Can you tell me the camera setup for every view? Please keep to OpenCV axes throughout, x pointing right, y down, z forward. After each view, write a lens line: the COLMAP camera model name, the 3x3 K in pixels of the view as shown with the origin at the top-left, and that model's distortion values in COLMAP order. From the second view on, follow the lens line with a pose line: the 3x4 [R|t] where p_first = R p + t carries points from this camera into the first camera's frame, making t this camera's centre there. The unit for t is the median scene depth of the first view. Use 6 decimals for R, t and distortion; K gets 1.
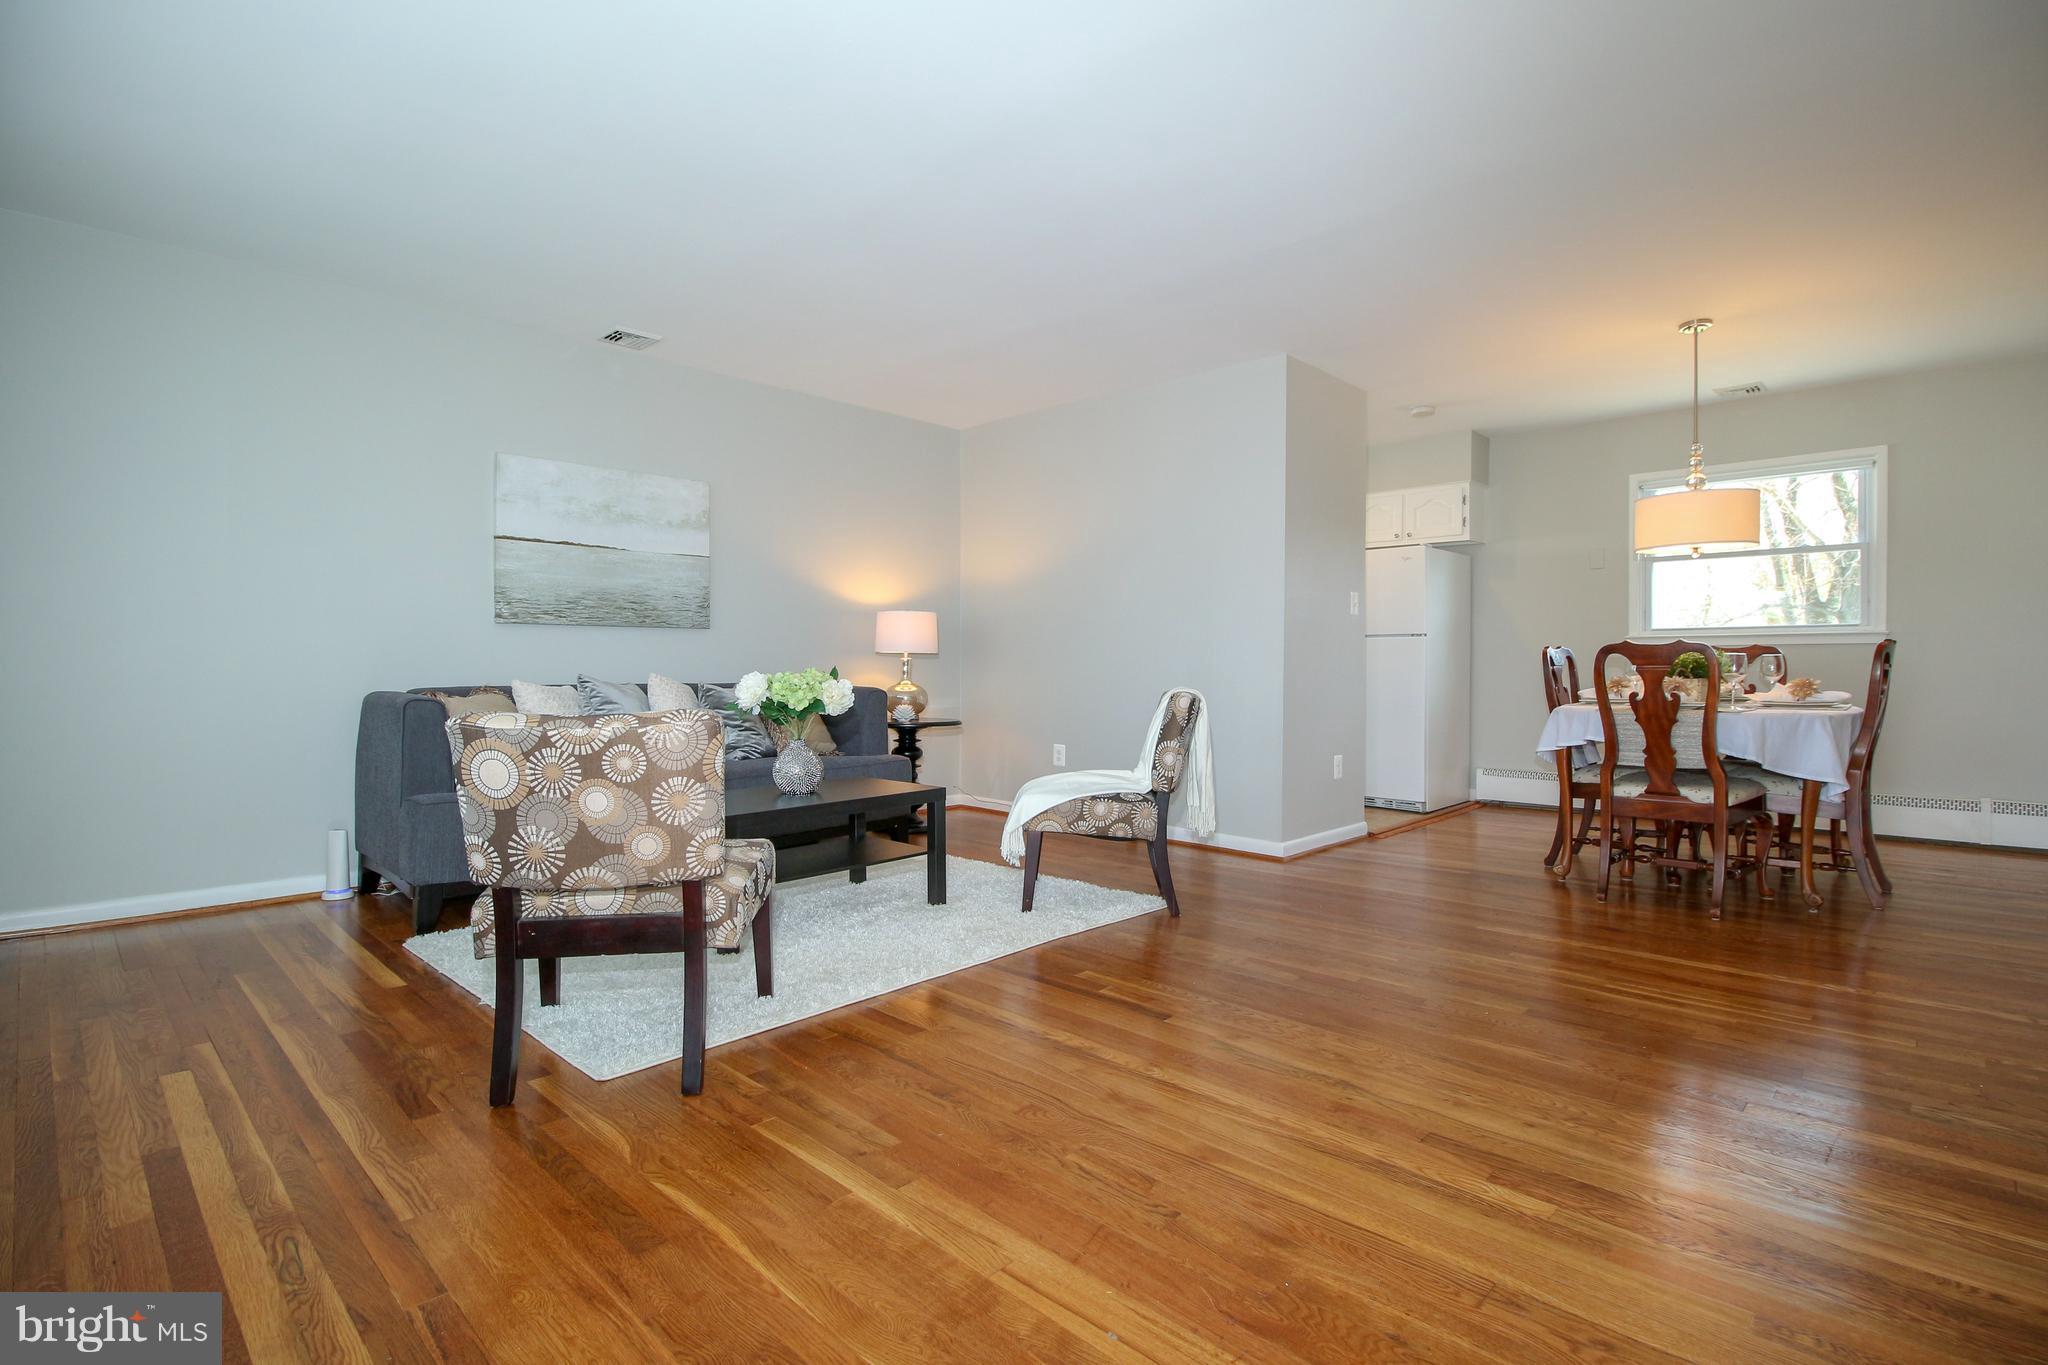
lens RADIAL K [[1020.6, 0, 1028.7], [0, 1020.6, 690.6], [0, 0, 1]] dist [0.002167, -0.016317]
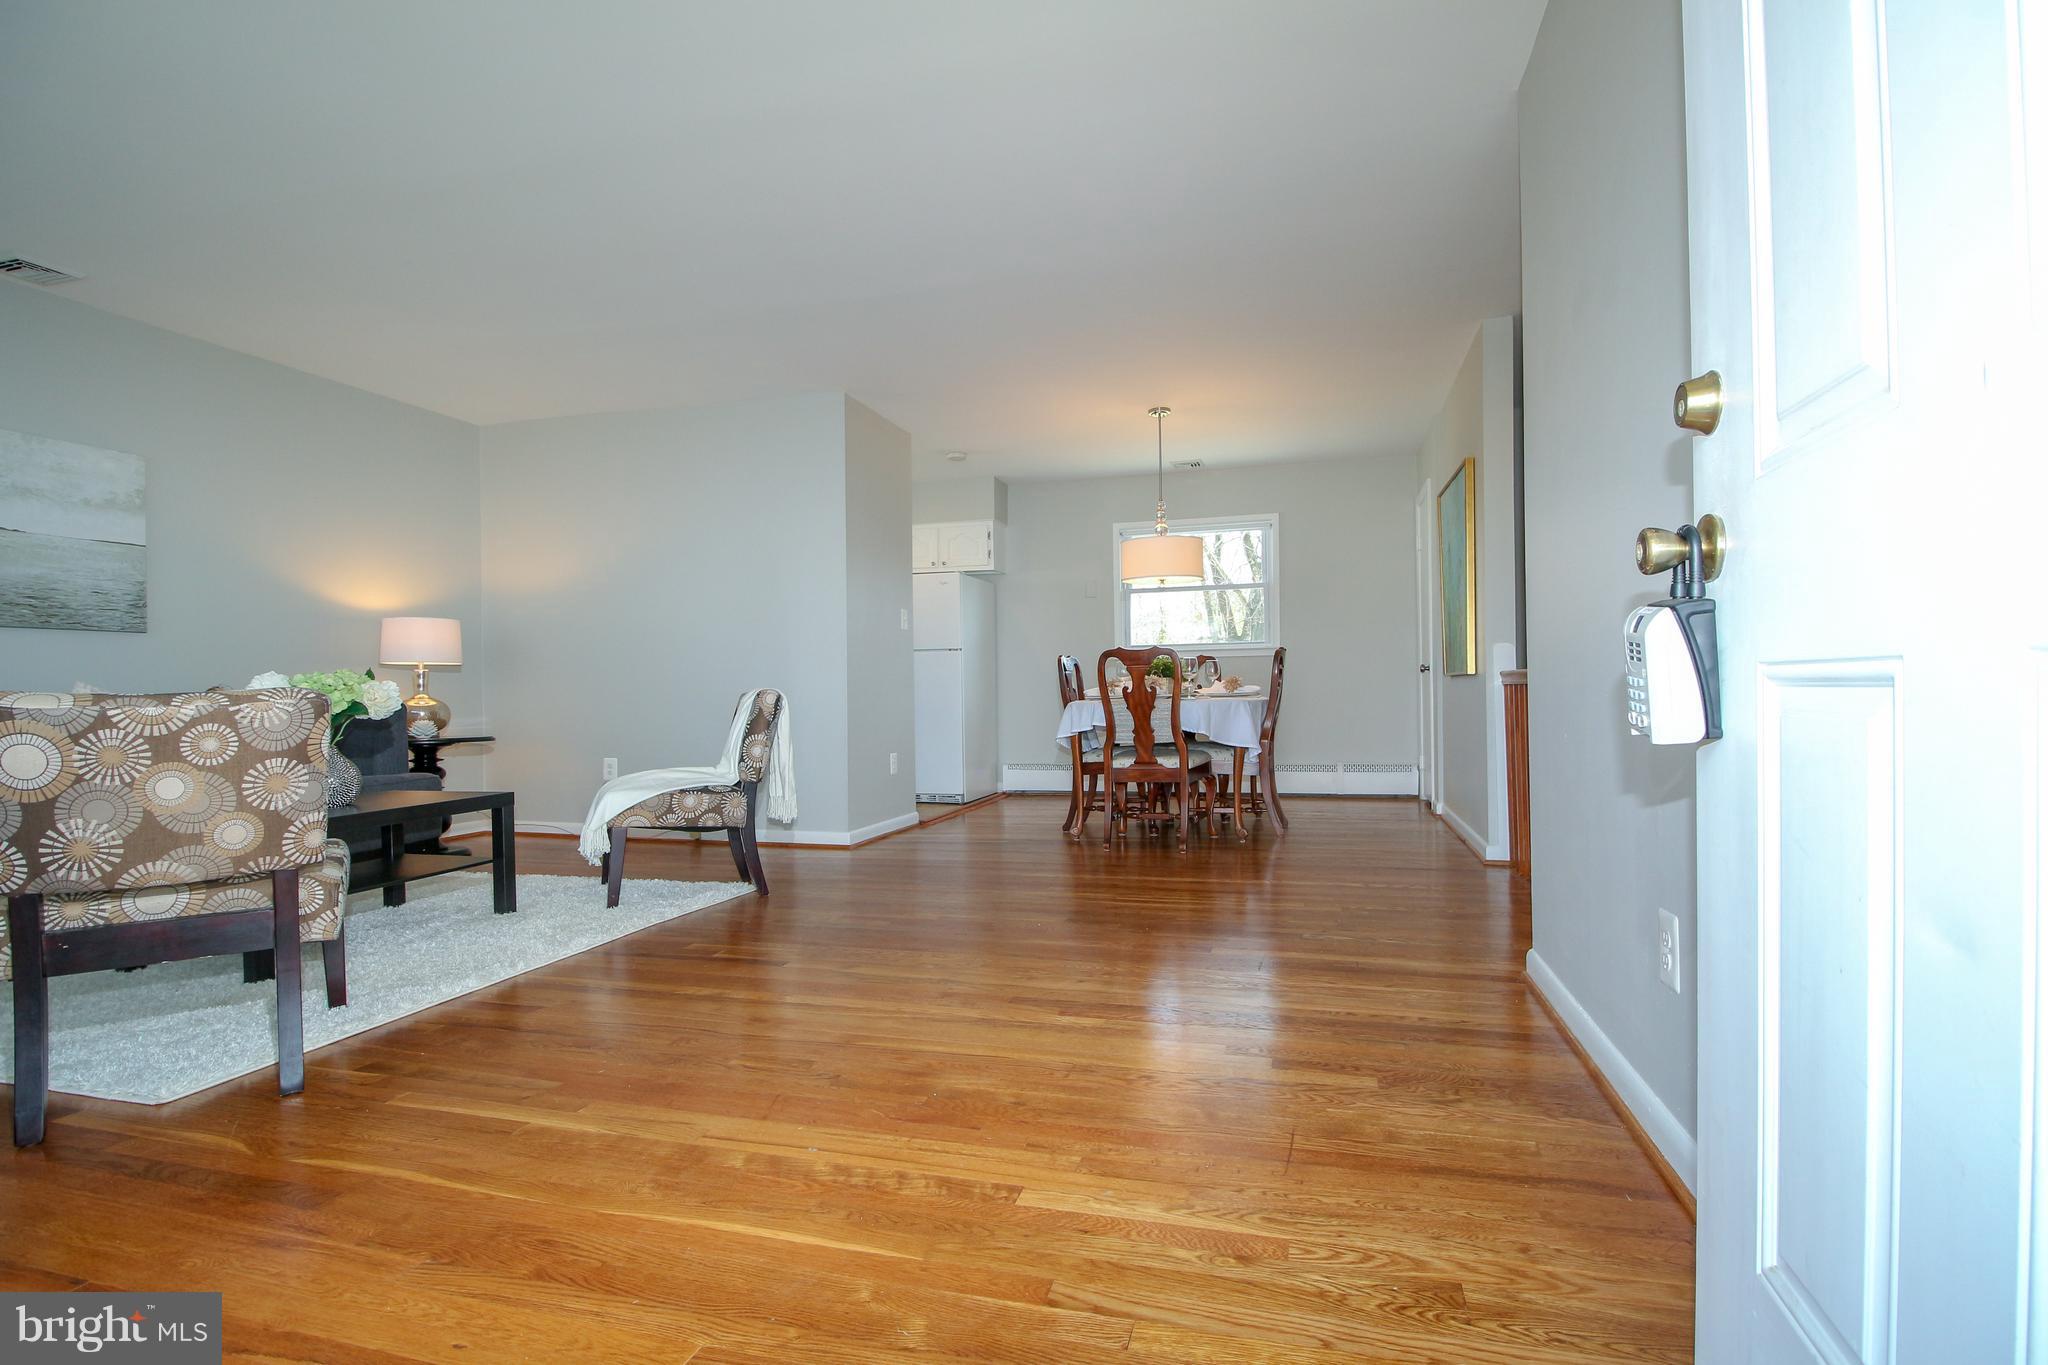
lens RADIAL K [[1020.6, 0, 1028.7], [0, 1020.6, 690.6], [0, 0, 1]] dist [0.002167, -0.016317]
pose [[0.895456, -0.000301, 0.445150, -0.088964], [0.012827, 0.999602, -0.025127, 0.034964], [-0.444965, 0.028210, 0.895104, -0.101447]]
